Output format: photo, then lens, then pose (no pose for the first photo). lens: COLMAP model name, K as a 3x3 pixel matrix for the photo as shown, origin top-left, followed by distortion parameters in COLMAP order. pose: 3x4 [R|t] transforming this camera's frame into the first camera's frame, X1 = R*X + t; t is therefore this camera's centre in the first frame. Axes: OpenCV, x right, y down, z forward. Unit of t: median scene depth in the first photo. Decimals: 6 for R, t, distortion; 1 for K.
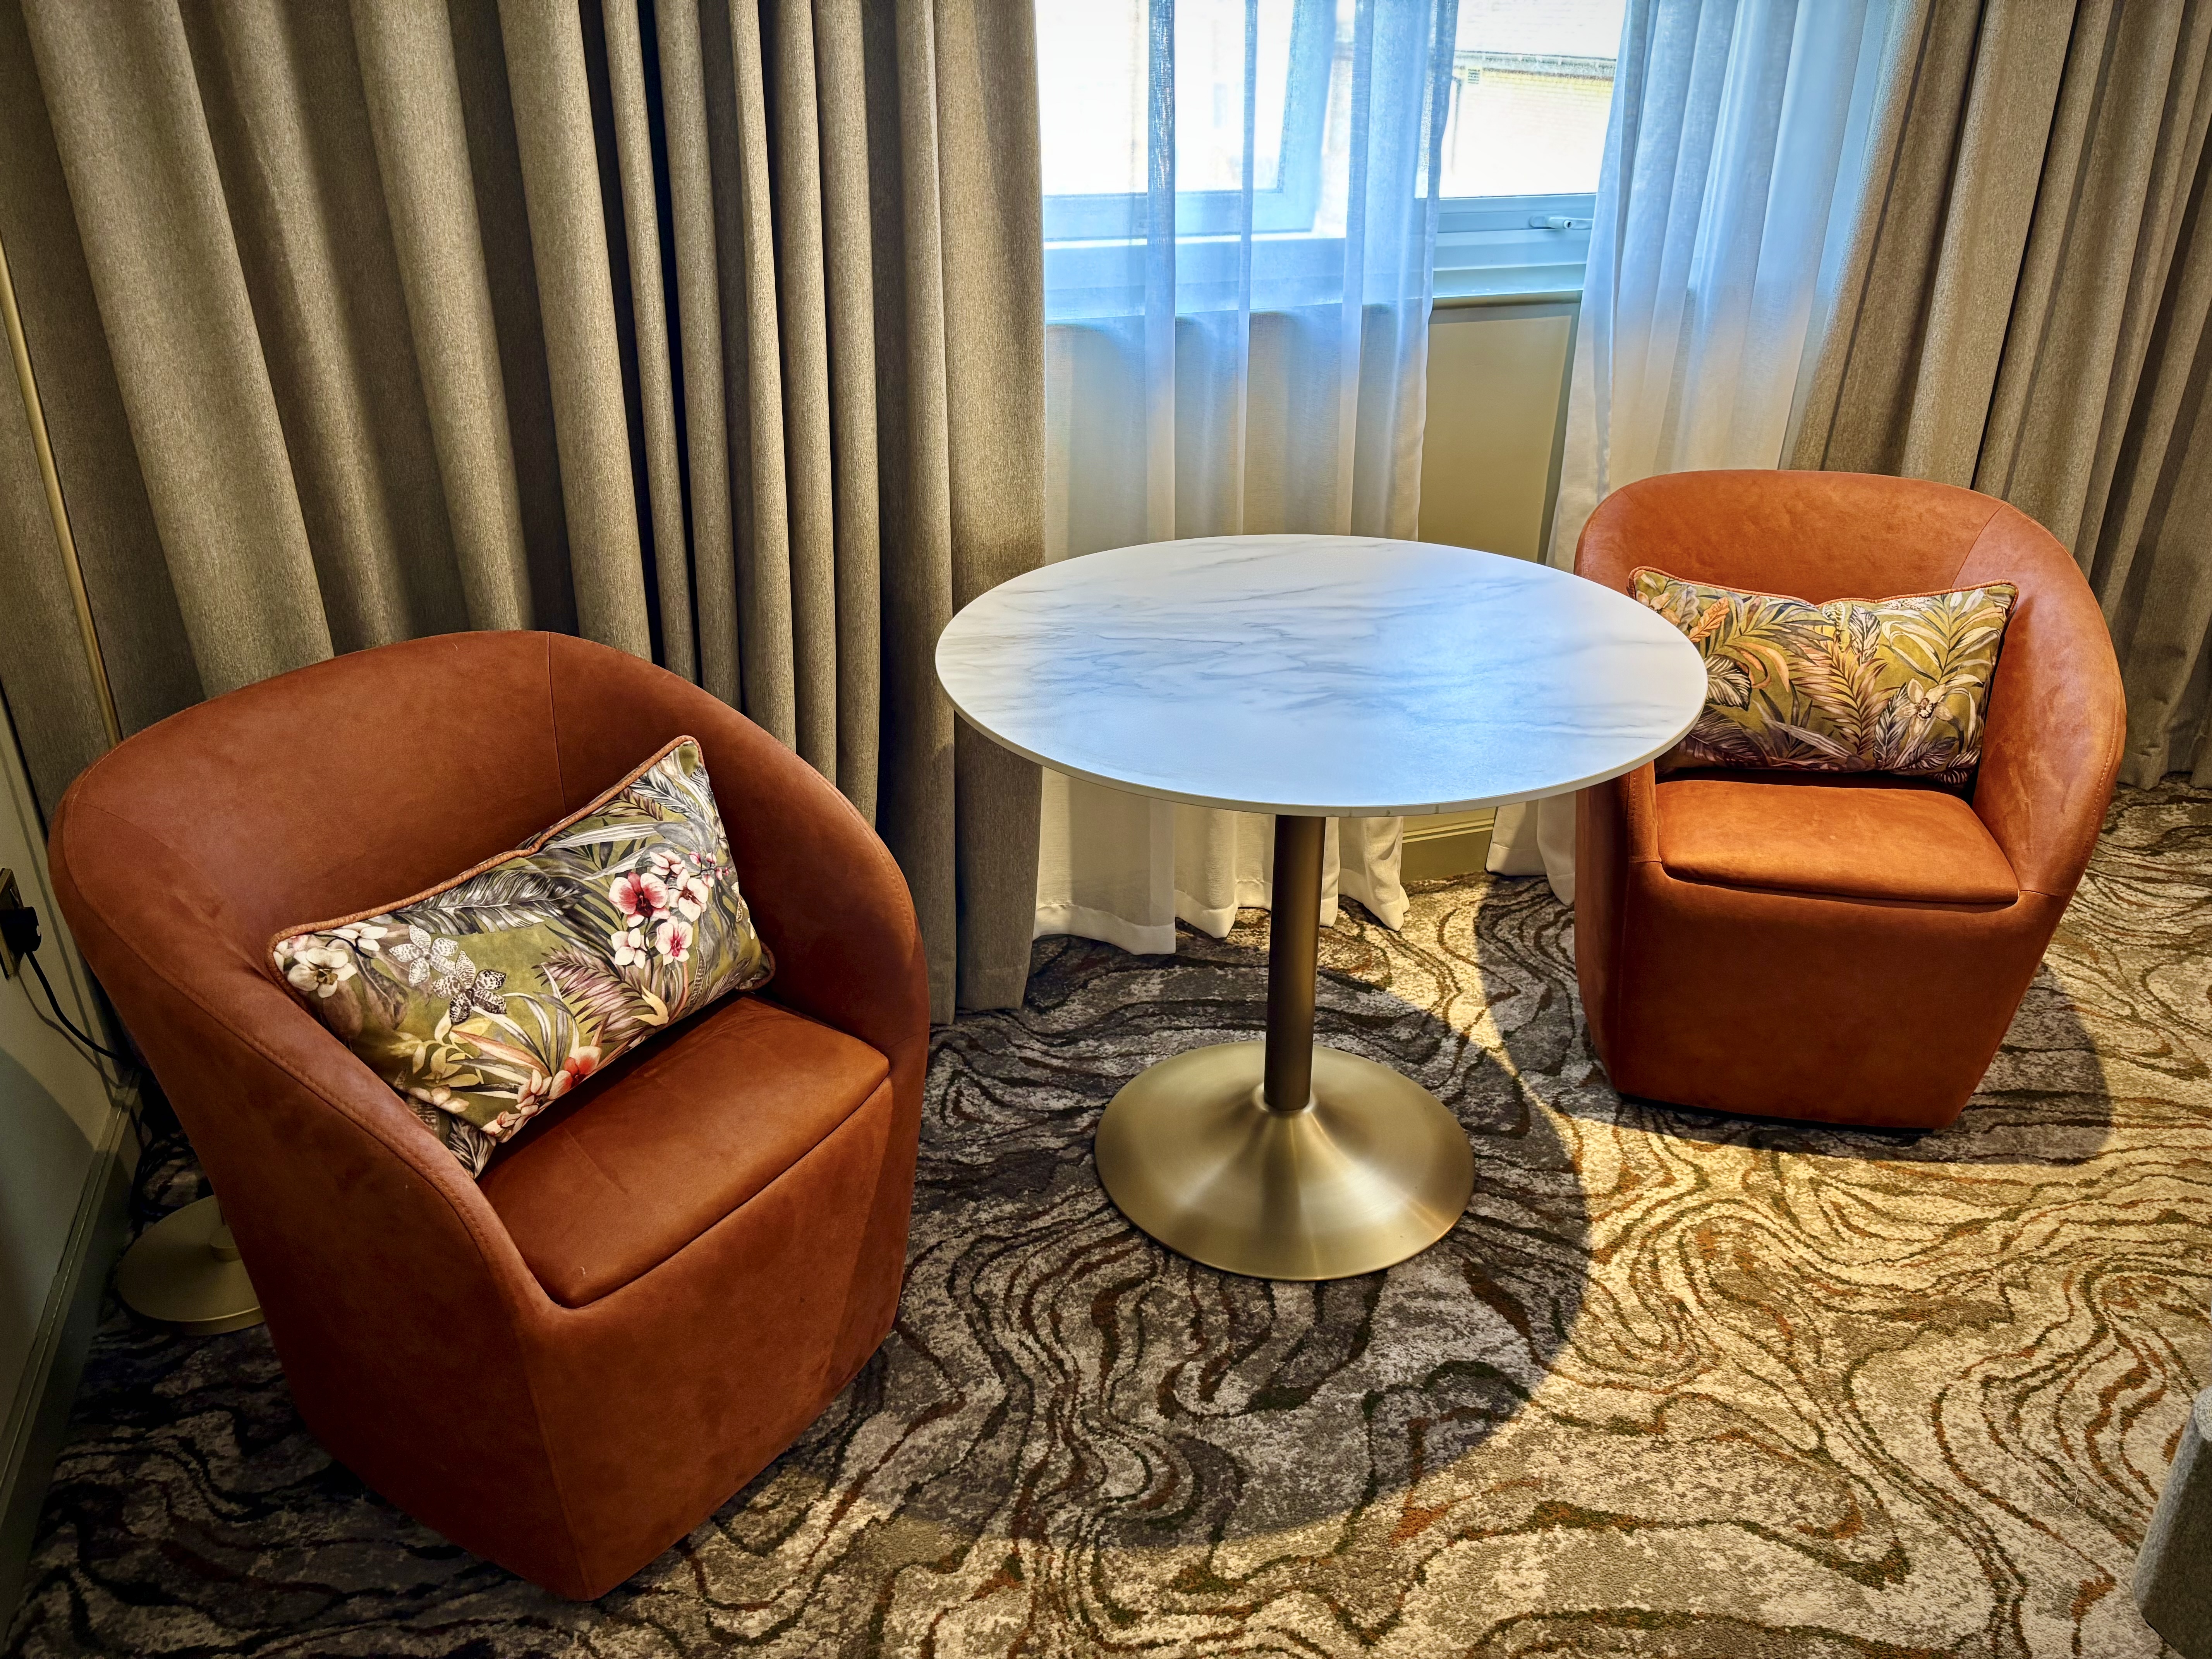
lens RADIAL K [[1690.3, 0, 1111.3], [0, 1690.3, 814.4], [0, 0, 1]] dist [0.047075, -0.060884]
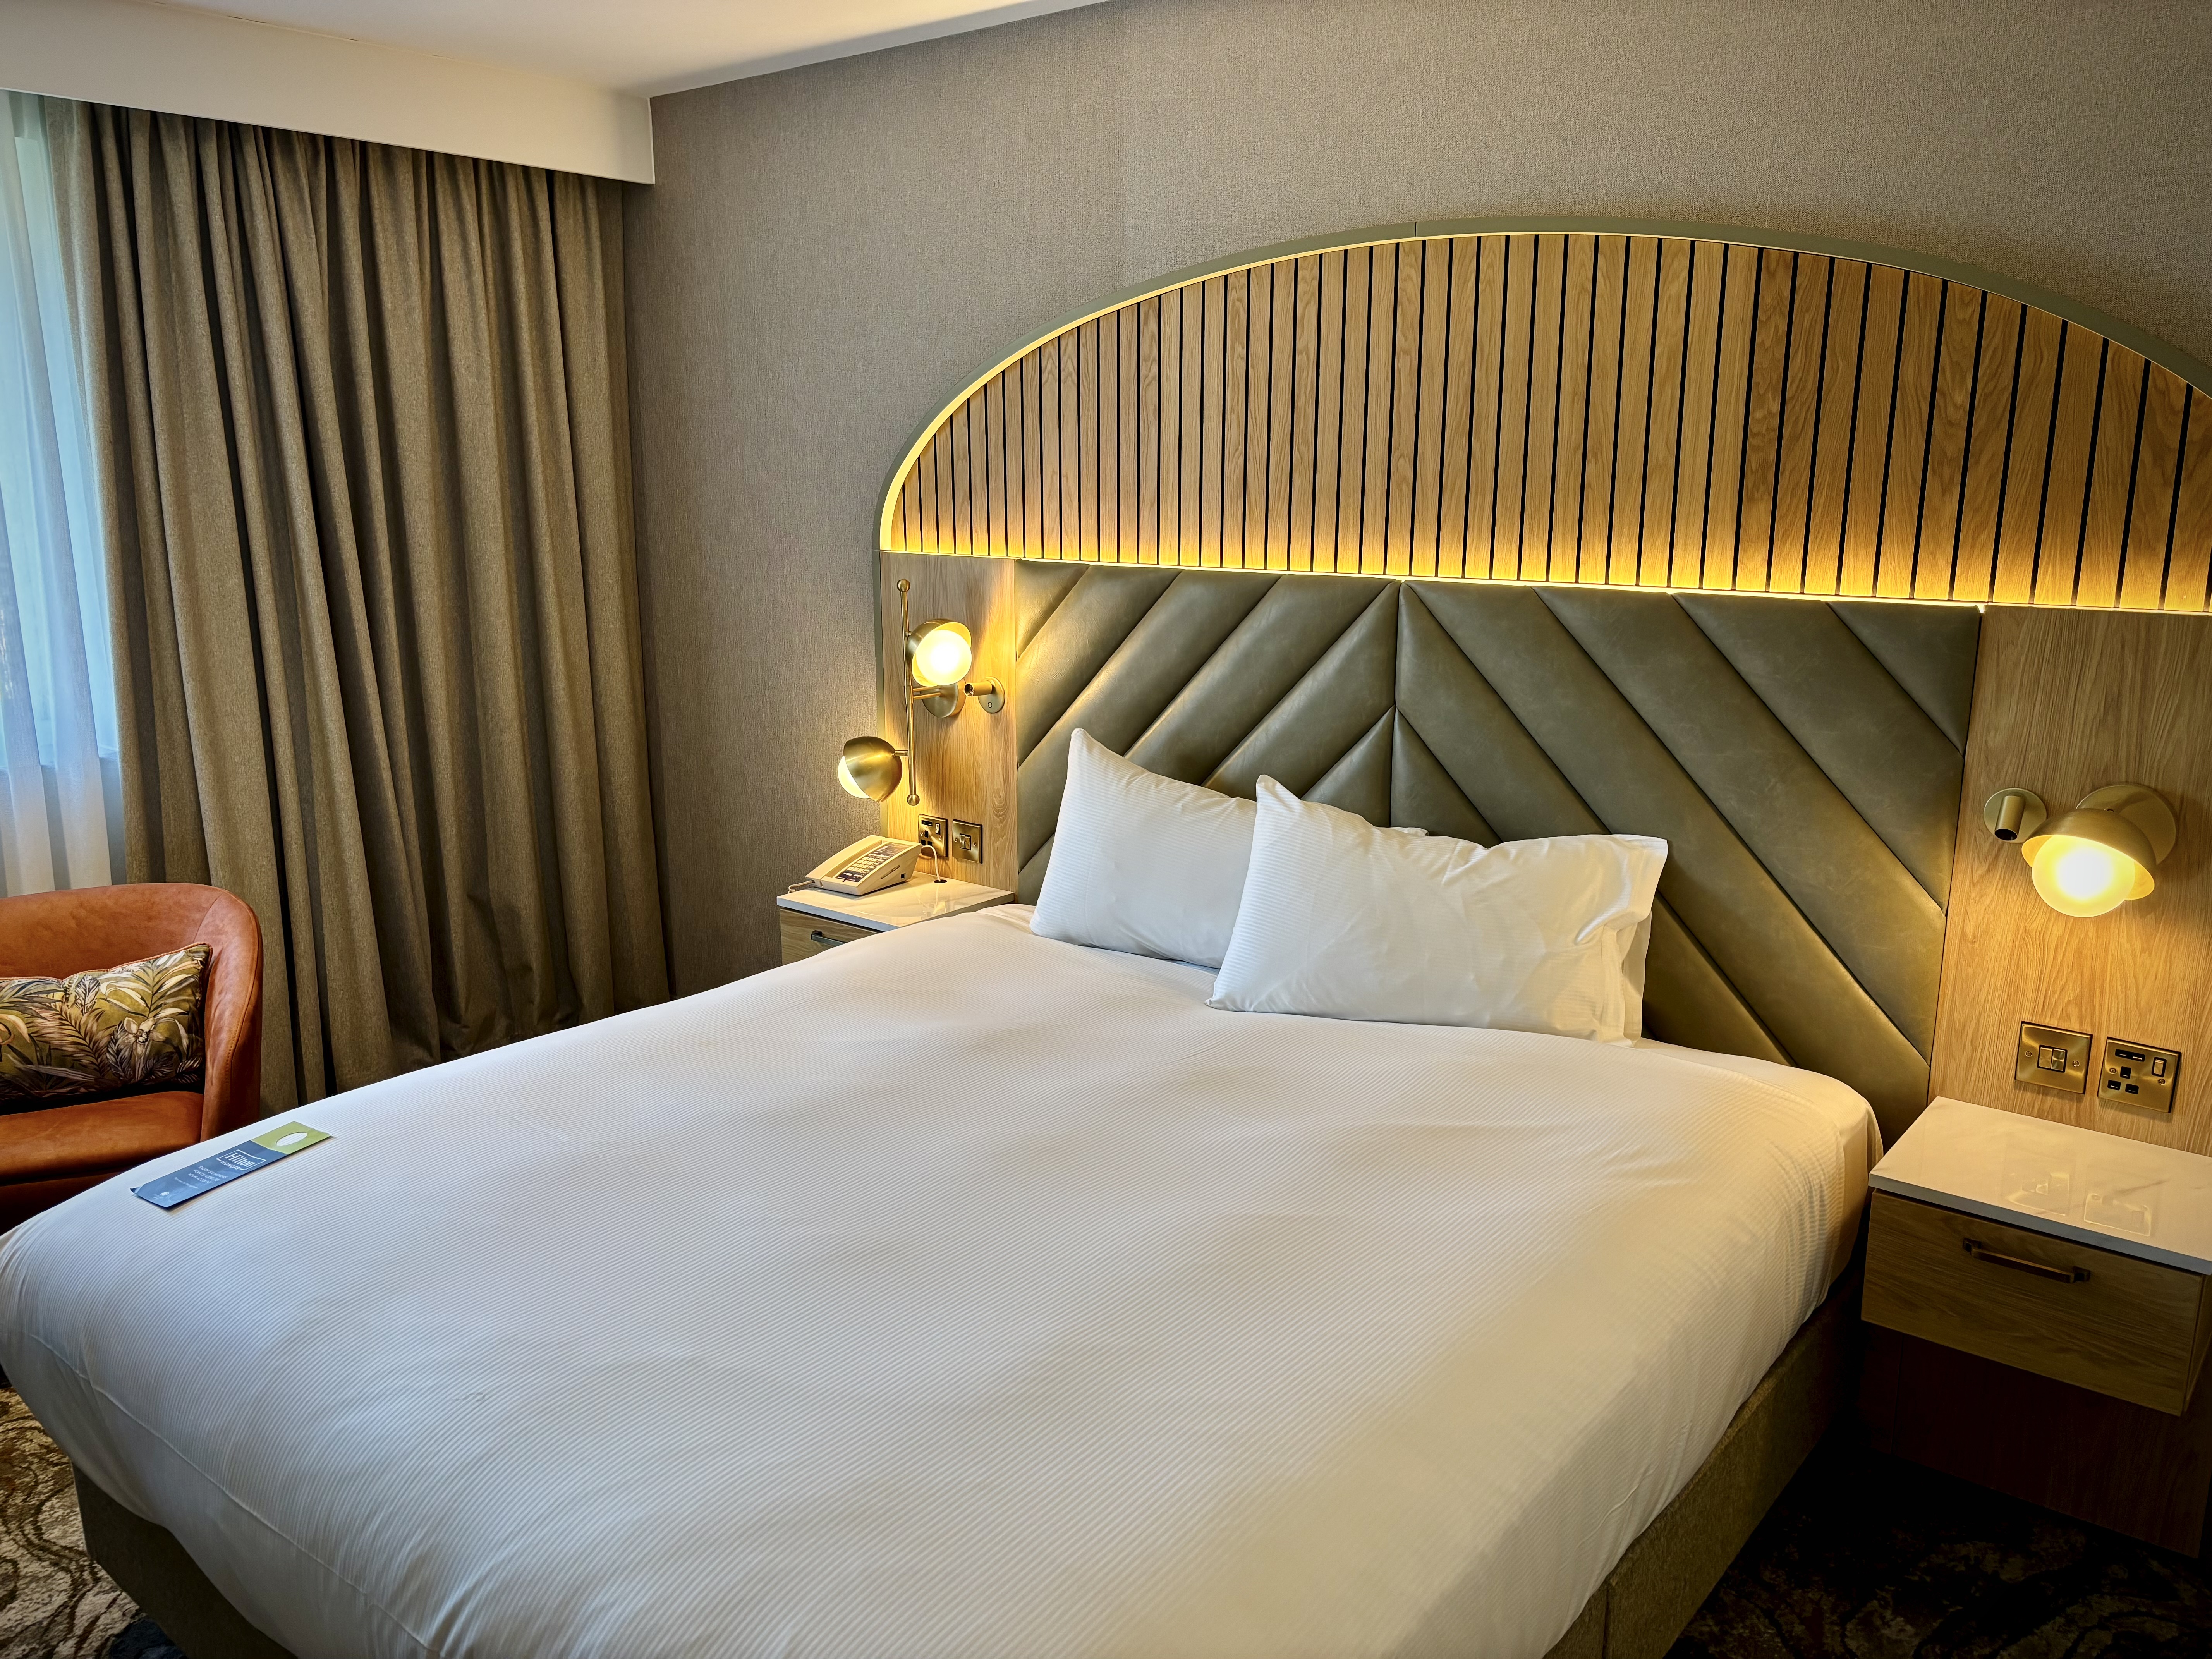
lens RADIAL K [[1690.3, 0, 1105.2], [0, 1690.3, 825.8], [0, 0, 1]] dist [0.047075, -0.060884]
pose [[0.843897, -0.120897, 0.522706, 0.534120], [0.240911, 0.955923, -0.167849, 0.255818], [-0.479374, 0.267573, 0.835826, -0.803840]]
